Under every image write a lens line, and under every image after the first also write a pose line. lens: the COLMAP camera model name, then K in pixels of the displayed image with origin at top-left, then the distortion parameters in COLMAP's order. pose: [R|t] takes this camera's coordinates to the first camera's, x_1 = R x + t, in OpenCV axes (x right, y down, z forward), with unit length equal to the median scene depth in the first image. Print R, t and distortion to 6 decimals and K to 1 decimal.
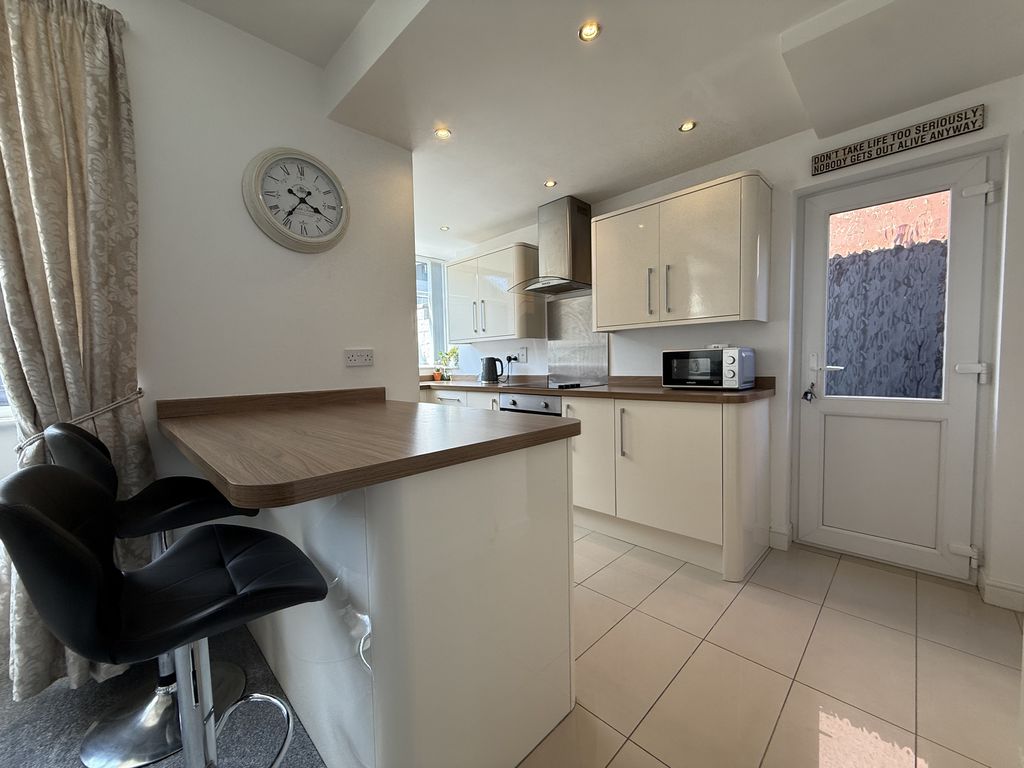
lens RADIAL K [[408.7, 0, 507.7], [0, 408.7, 384.3], [0, 0, 1]] dist [-0.001498, 0.000042]
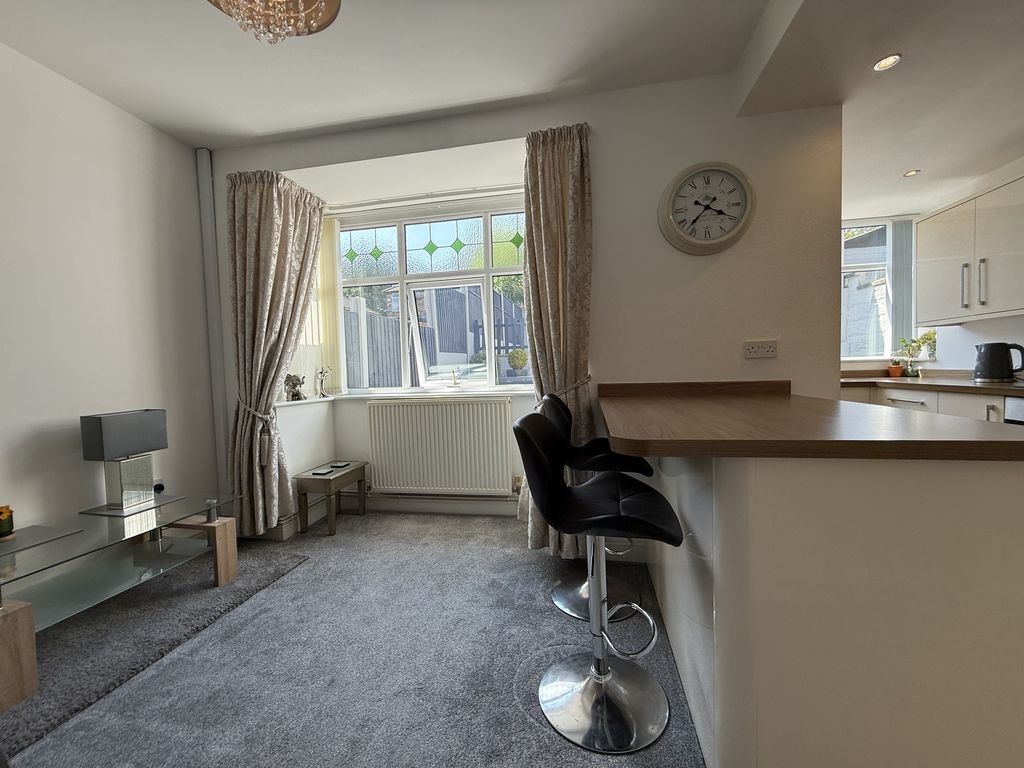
lens RADIAL K [[408.7, 0, 507.7], [0, 408.7, 384.3], [0, 0, 1]] dist [-0.001498, 0.000042]
pose [[0.561510, 0.037934, -0.826600, 0.133924], [-0.027653, 0.999251, 0.027072, 0.010995], [0.827008, 0.007657, 0.562138, -0.061698]]
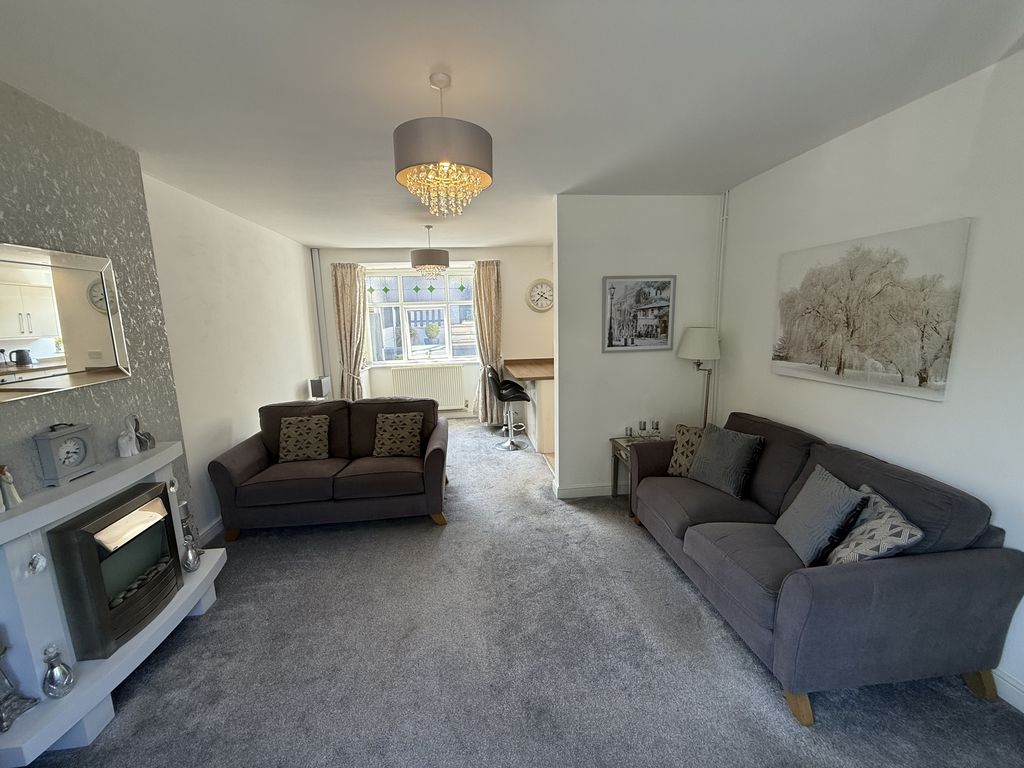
lens RADIAL K [[408.7, 0, 507.7], [0, 408.7, 384.3], [0, 0, 1]] dist [-0.001498, 0.000042]
pose [[0.780166, 0.102110, -0.617182, 1.394313], [-0.023960, 0.990742, 0.133626, -0.220656], [0.625113, -0.089463, 0.775390, -1.768857]]
